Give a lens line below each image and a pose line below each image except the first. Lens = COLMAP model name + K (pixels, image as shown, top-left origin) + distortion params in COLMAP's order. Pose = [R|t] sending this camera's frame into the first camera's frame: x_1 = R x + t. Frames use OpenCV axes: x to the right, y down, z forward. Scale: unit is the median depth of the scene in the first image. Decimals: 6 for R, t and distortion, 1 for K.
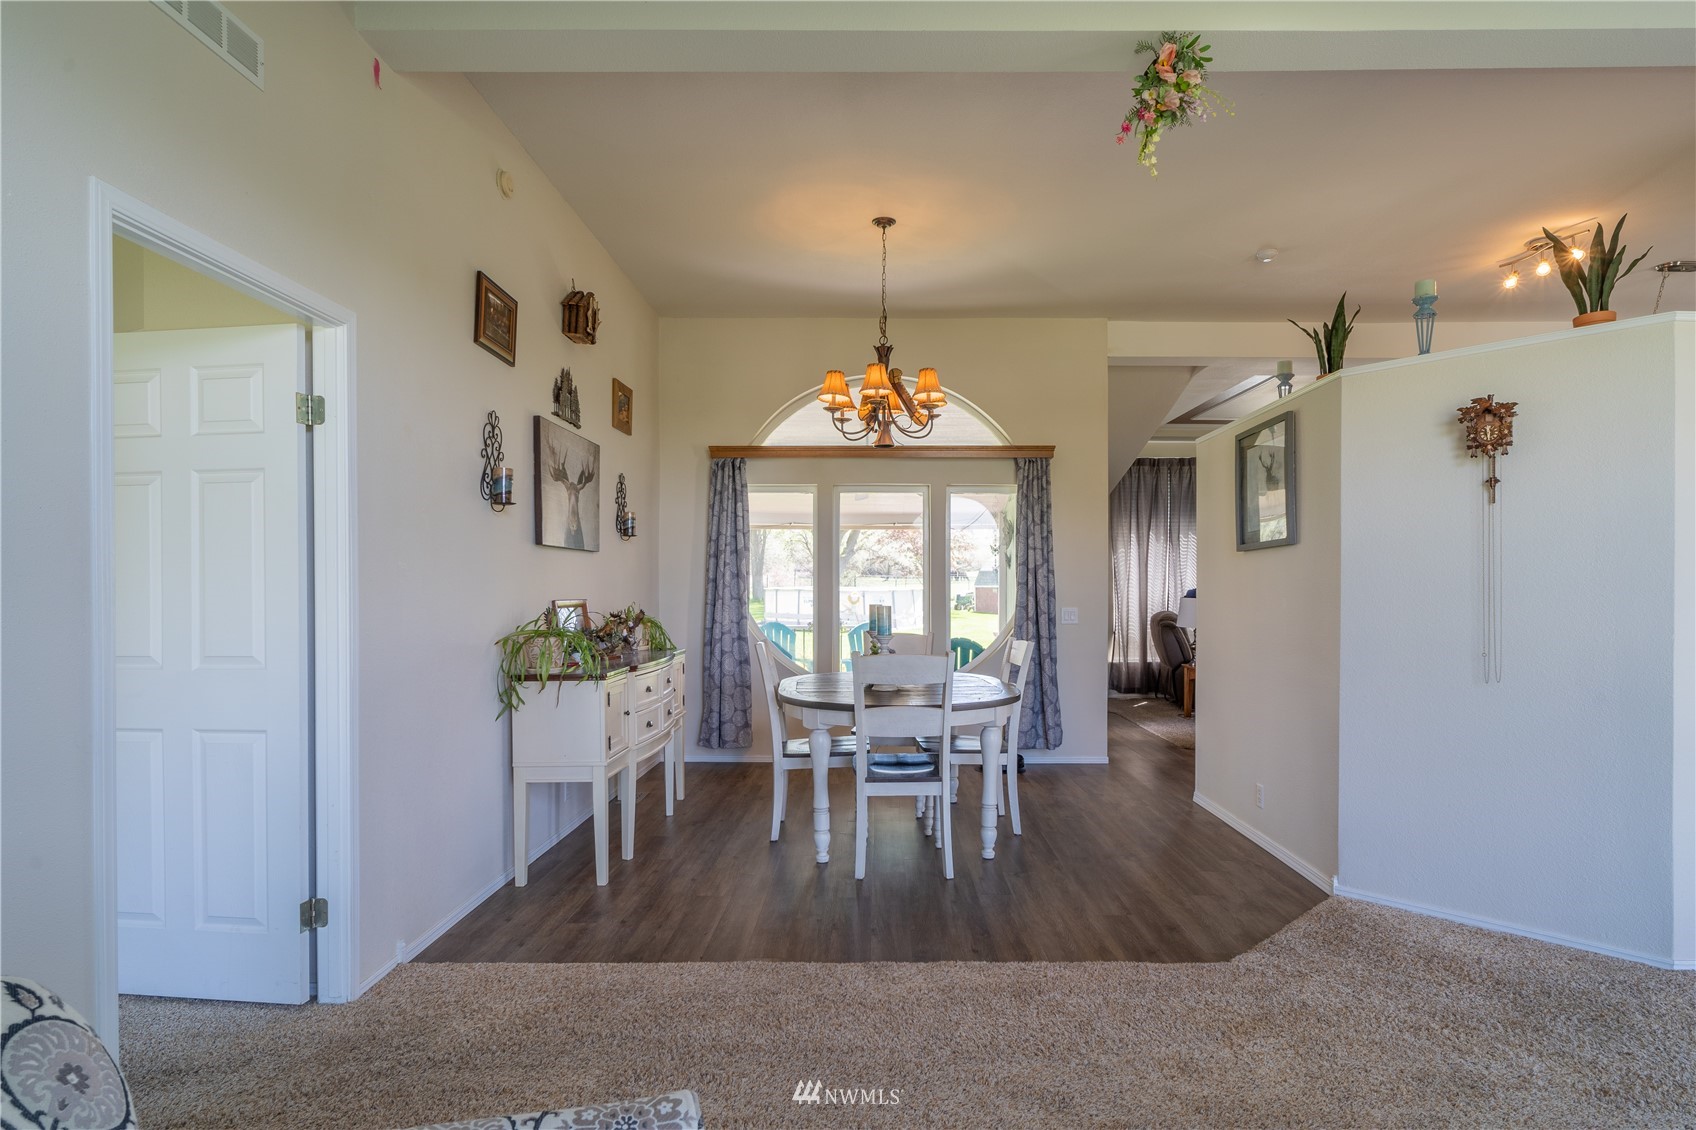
lens RADIAL K [[893.0, 0, 860.5], [0, 893.0, 591.9], [0, 0, 1]] dist [-0.002062, 0.000025]
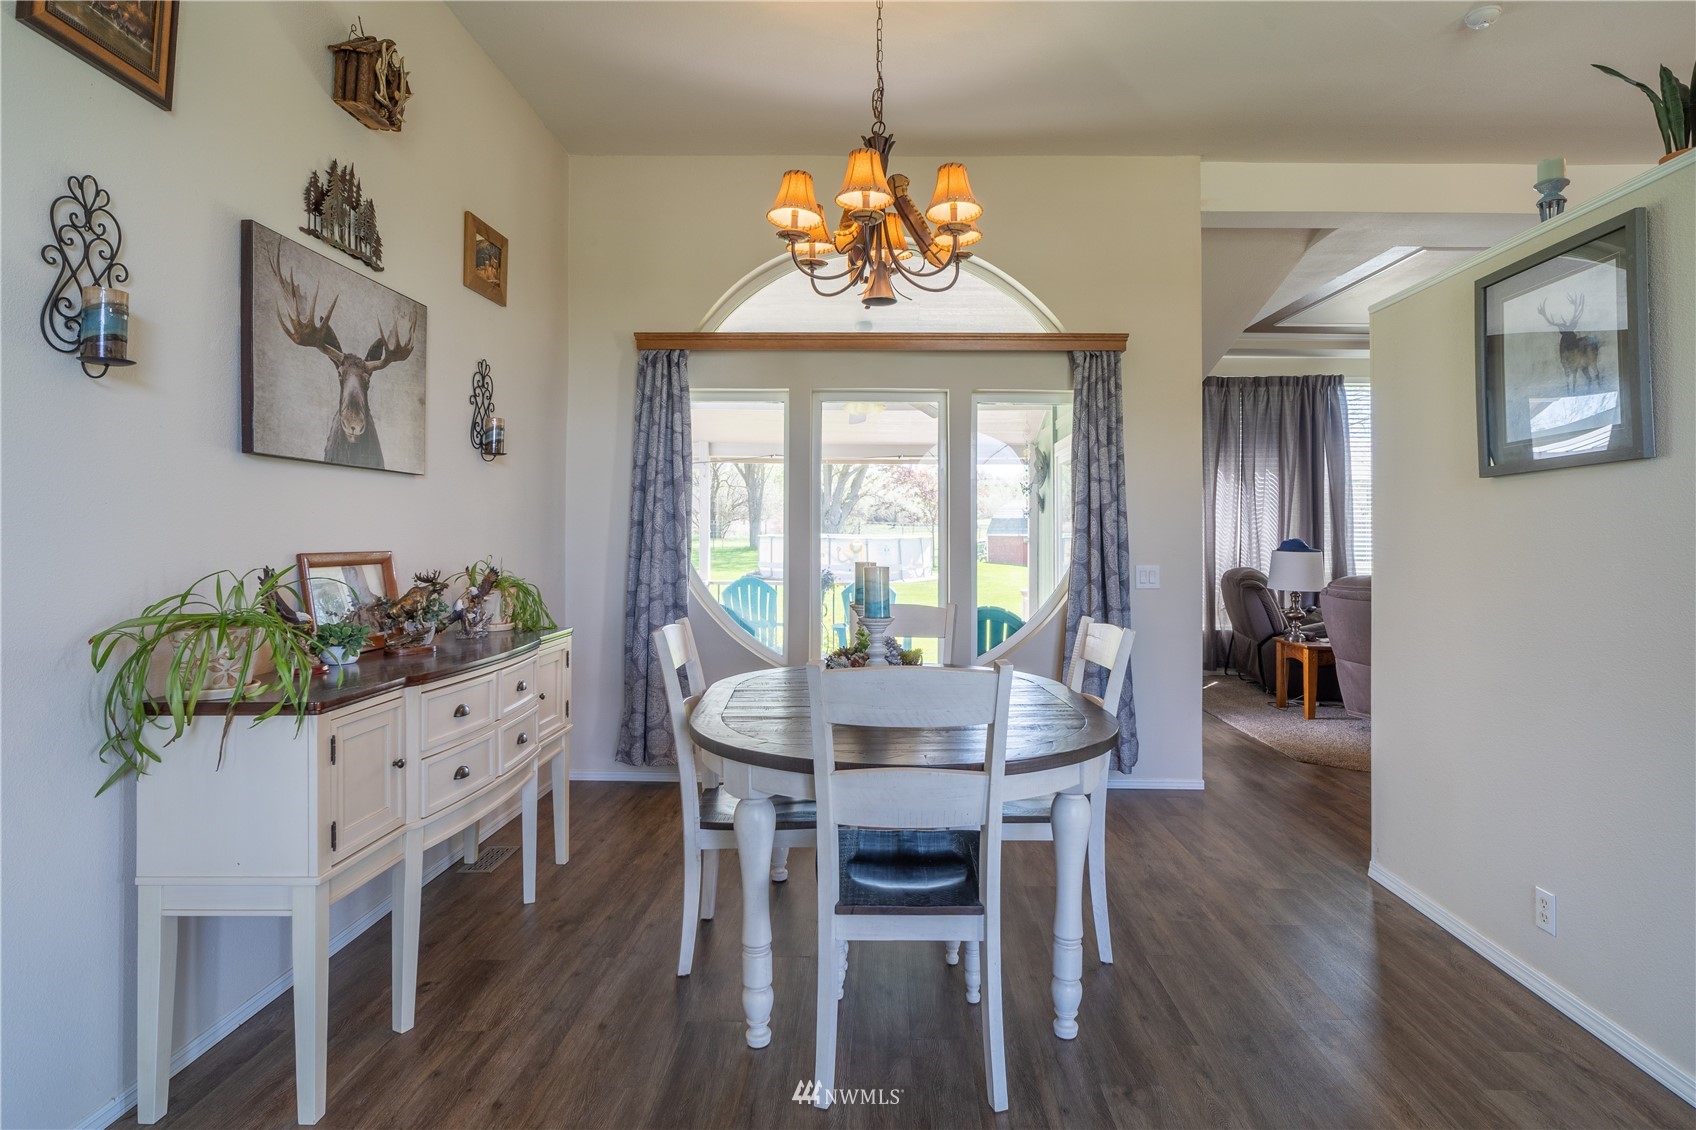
lens RADIAL K [[915.4, 0, 869.2], [0, 915.4, 516.8], [0, 0, 1]] dist [-0.001986, 0.000333]
pose [[0.999979, 0.005773, 0.002921, 0.017148], [-0.005697, 0.999666, -0.025197, -0.001317], [-0.003065, 0.025180, 0.999678, 0.359435]]
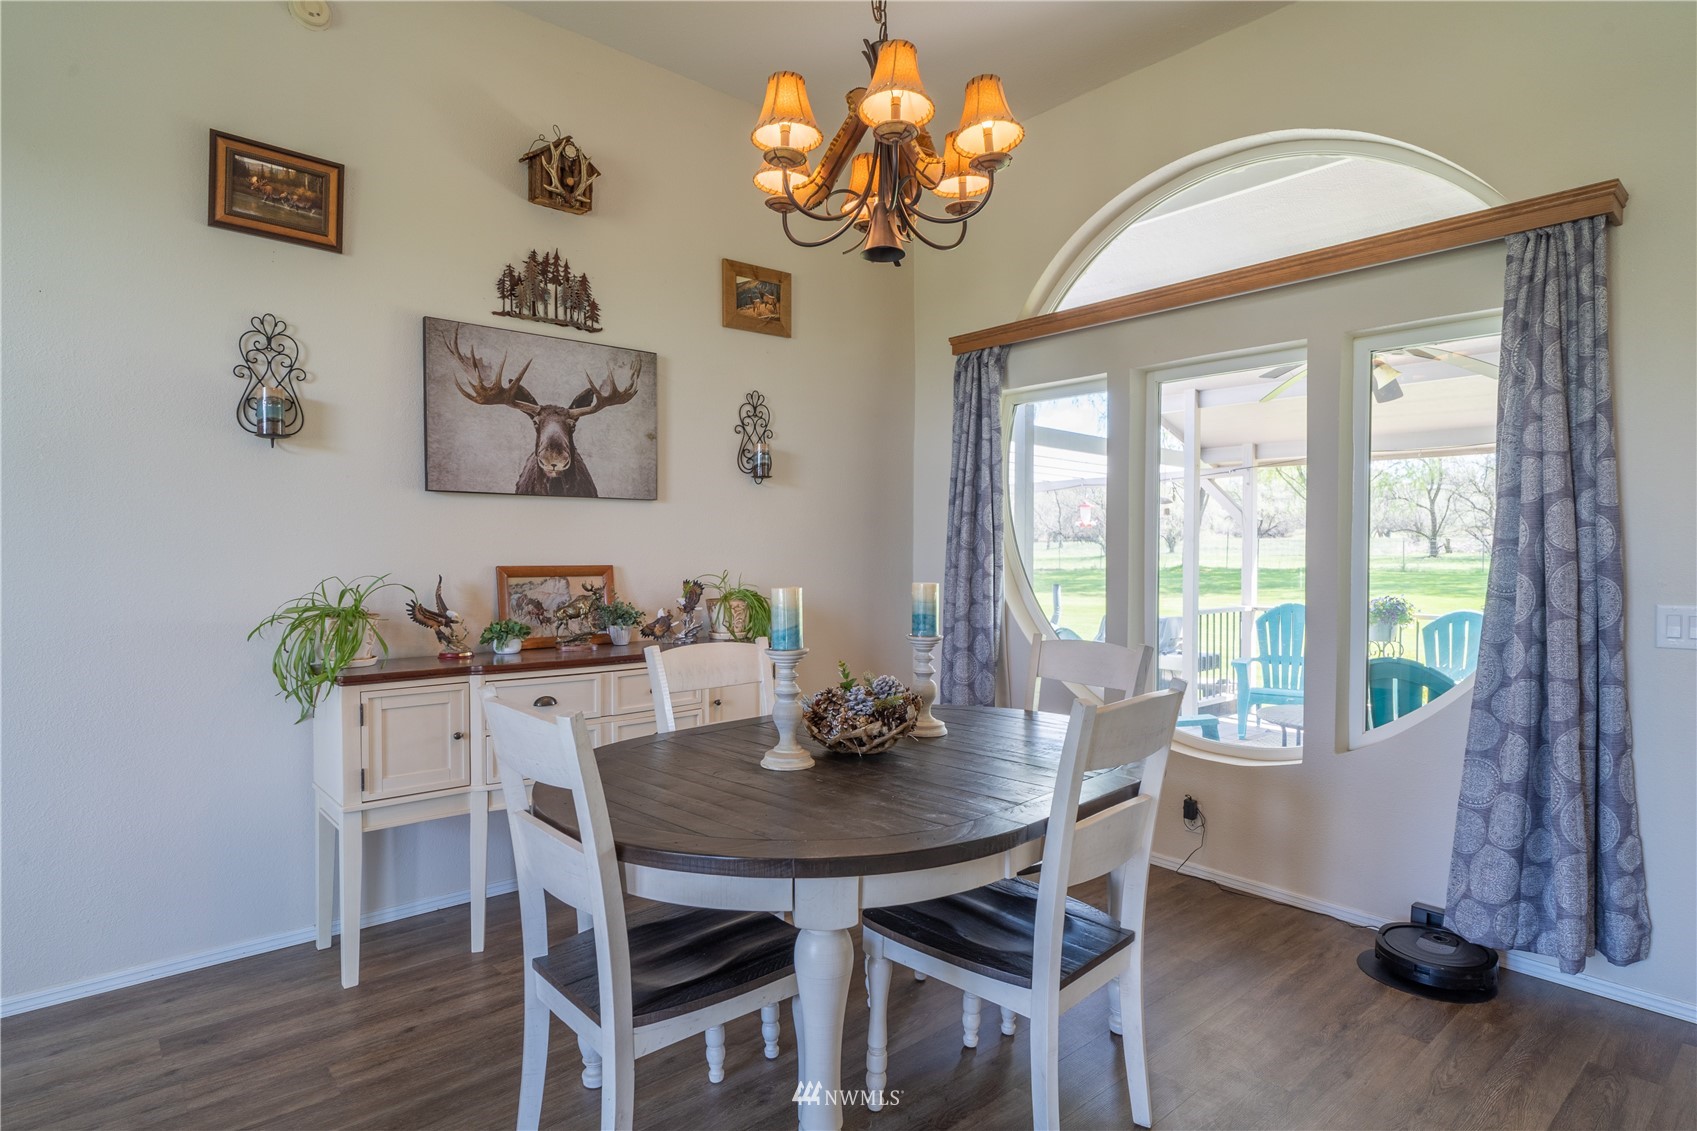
lens RADIAL K [[897.4, 0, 848.7], [0, 897.4, 566.0], [0, 0, 1]] dist [-0.004084, -0.000557]
pose [[0.670719, 0.015471, -0.741550, 0.354446], [-0.006023, 0.999863, 0.015413, -0.003460], [0.741687, -0.005872, 0.670720, 0.627335]]
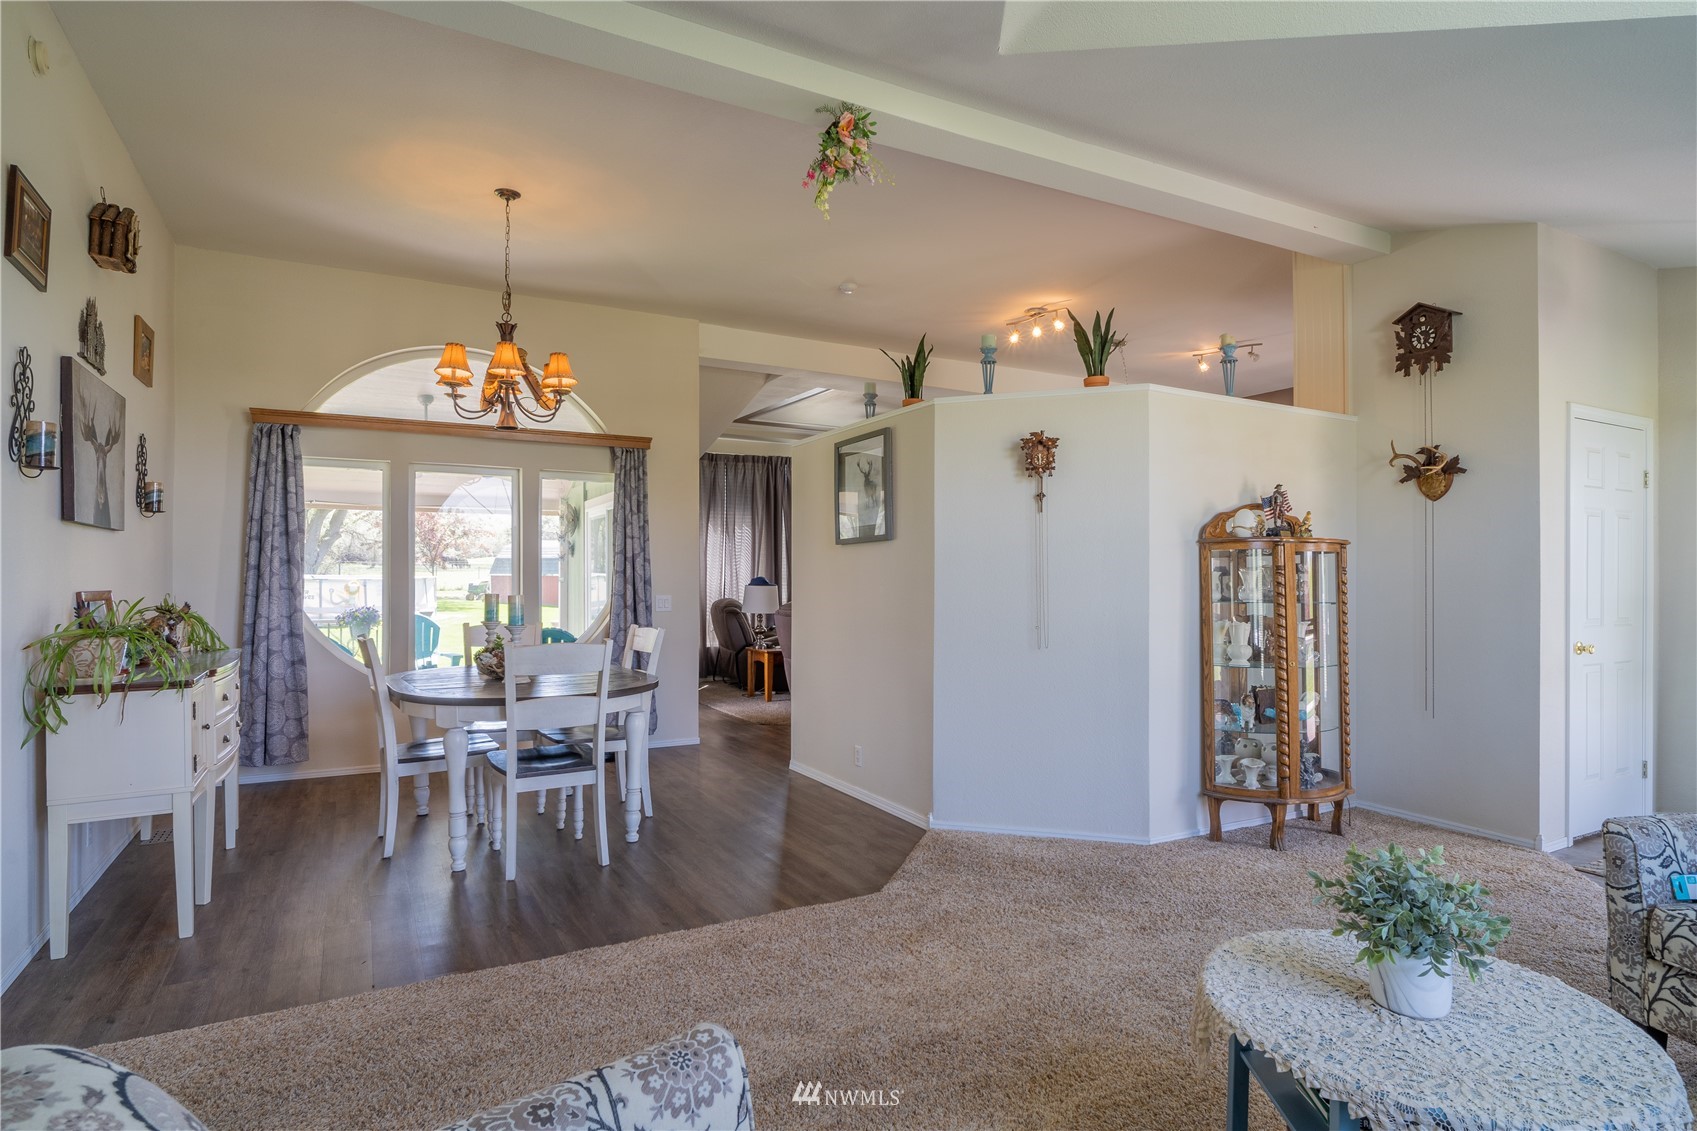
lens RADIAL K [[910.8, 0, 833.2], [0, 910.8, 573.5], [0, 0, 1]] dist [-0.003381, 0.000423]
pose [[0.876014, 0.002061, 0.482281, -0.128943], [0.001605, 0.999973, -0.007189, 0.000063], [-0.482283, 0.007072, 0.875987, -0.018560]]
